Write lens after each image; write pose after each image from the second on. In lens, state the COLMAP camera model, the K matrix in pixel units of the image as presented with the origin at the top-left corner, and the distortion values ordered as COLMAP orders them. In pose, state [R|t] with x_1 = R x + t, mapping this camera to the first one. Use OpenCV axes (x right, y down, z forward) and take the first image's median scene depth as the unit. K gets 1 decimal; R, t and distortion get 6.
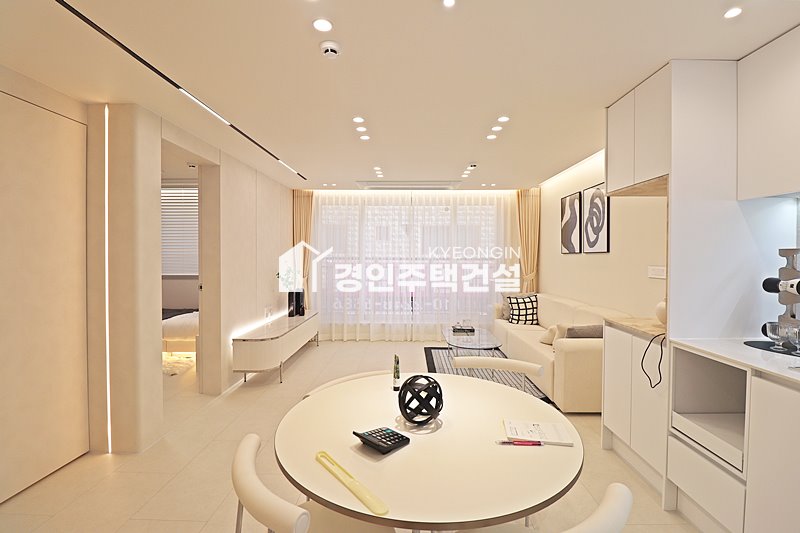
lens RADIAL K [[370.0, 0, 405.3], [0, 370.0, 263.5], [0, 0, 1]] dist [-0.002165, -0.010622]
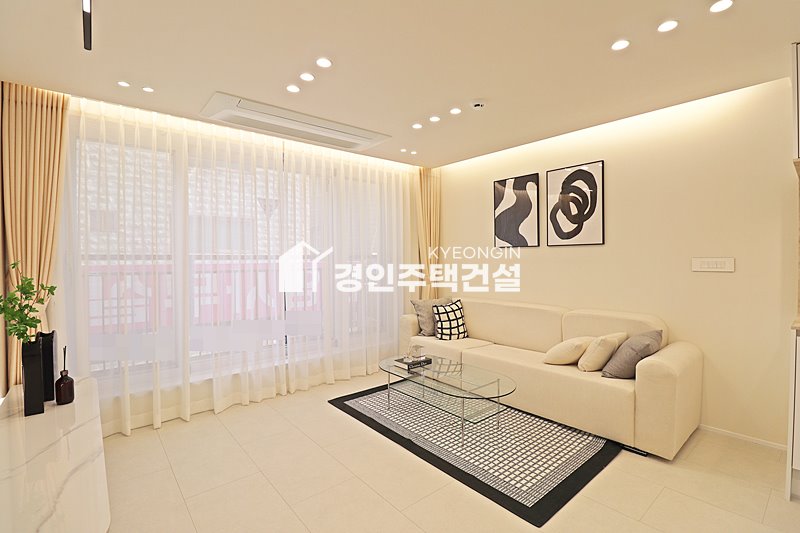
lens RADIAL K [[370.0, 0, 403.7], [0, 370.0, 261.6], [0, 0, 1]] dist [-0.002165, -0.010622]
pose [[0.755363, -0.015451, 0.655124, -0.264201], [0.020621, 0.999787, -0.000196, 0.000506], [-0.654982, 0.013657, 0.755521, 0.484345]]
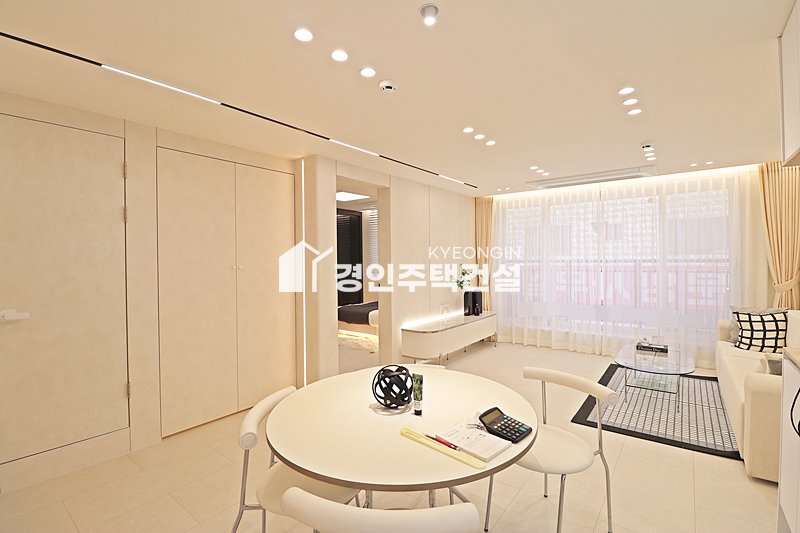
lens RADIAL K [[370.0, 0, 407.5], [0, 370.0, 263.7], [0, 0, 1]] dist [-0.002165, -0.010622]
pose [[0.803780, -0.005379, -0.594902, 0.194419], [0.000424, 0.999964, -0.008468, 0.000490], [0.594926, 0.006554, 0.803754, 0.029135]]
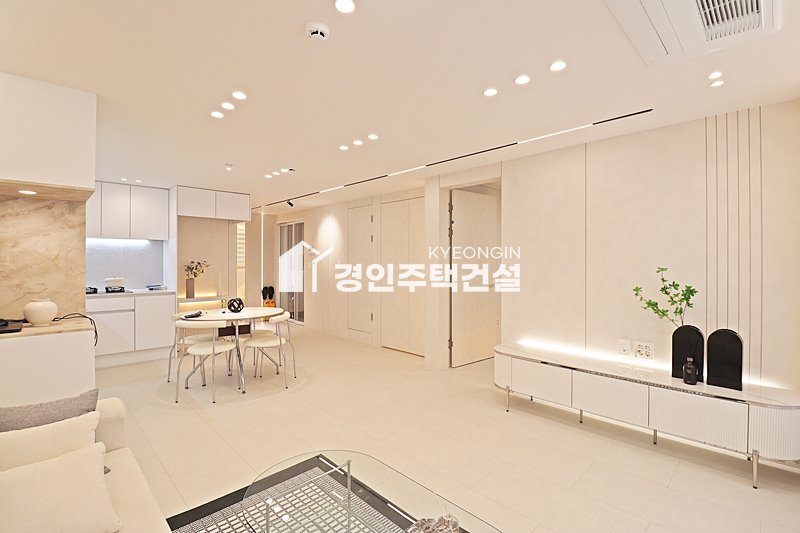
lens RADIAL K [[370.0, 0, 404.3], [0, 370.0, 262.5], [0, 0, 1]] dist [-0.002165, -0.010622]
pose [[-0.704045, -0.000066, -0.710155, 0.323460], [-0.016342, 0.999737, 0.016109, -0.018019], [0.709967, 0.022947, -0.703861, 1.084231]]
